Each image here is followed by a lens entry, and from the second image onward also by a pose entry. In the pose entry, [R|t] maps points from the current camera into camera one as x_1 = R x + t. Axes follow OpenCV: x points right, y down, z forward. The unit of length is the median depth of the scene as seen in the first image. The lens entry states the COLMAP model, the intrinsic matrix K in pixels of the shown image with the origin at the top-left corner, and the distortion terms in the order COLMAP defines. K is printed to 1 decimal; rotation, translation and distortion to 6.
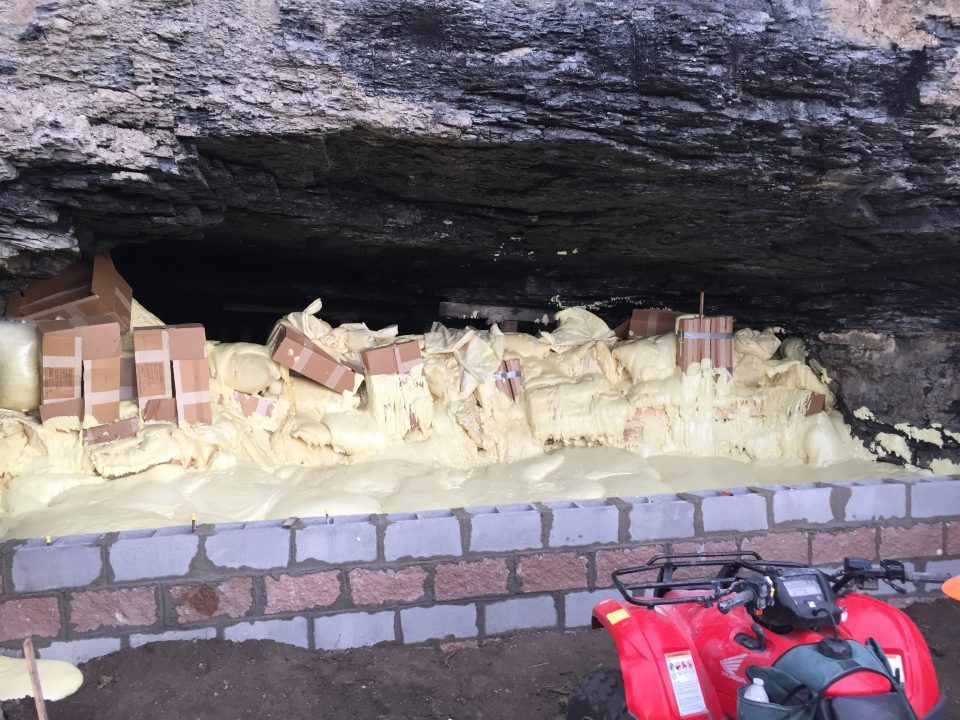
lens RADIAL K [[811.4, 0, 480.9], [0, 811.4, 358.7], [0, 0, 1]] dist [0.055717, -0.053137]
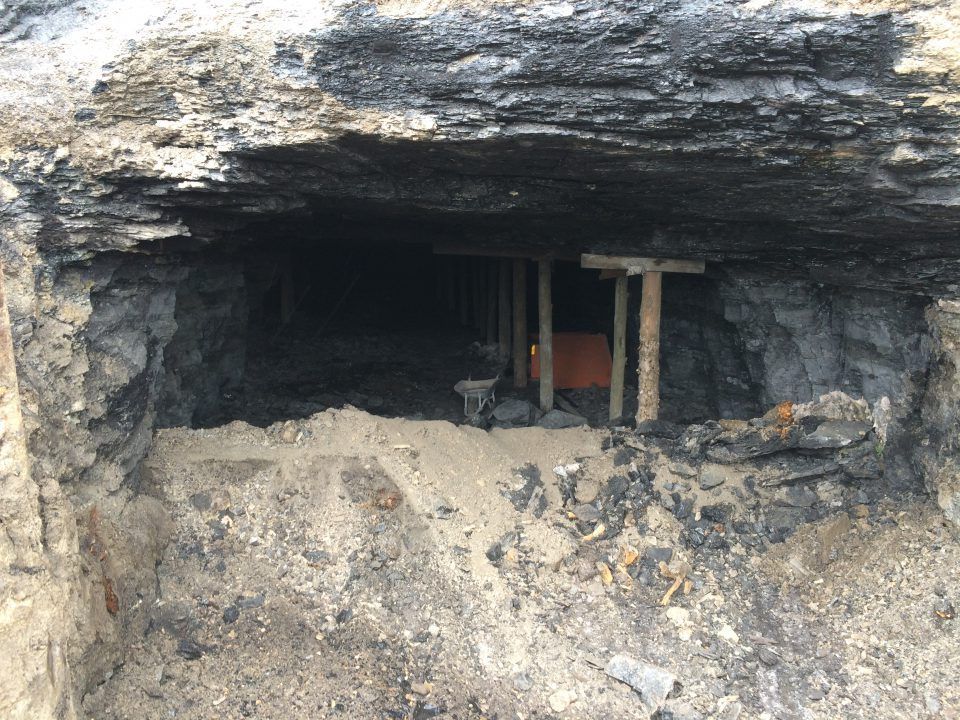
lens RADIAL K [[811.4, 0, 485.1], [0, 811.4, 359.7], [0, 0, 1]] dist [0.055717, -0.053137]
pose [[0.928994, 0.048488, -0.366904, 0.481932], [-0.011625, 0.994714, 0.102022, -0.085959], [0.369911, -0.090513, 0.924648, -0.039056]]
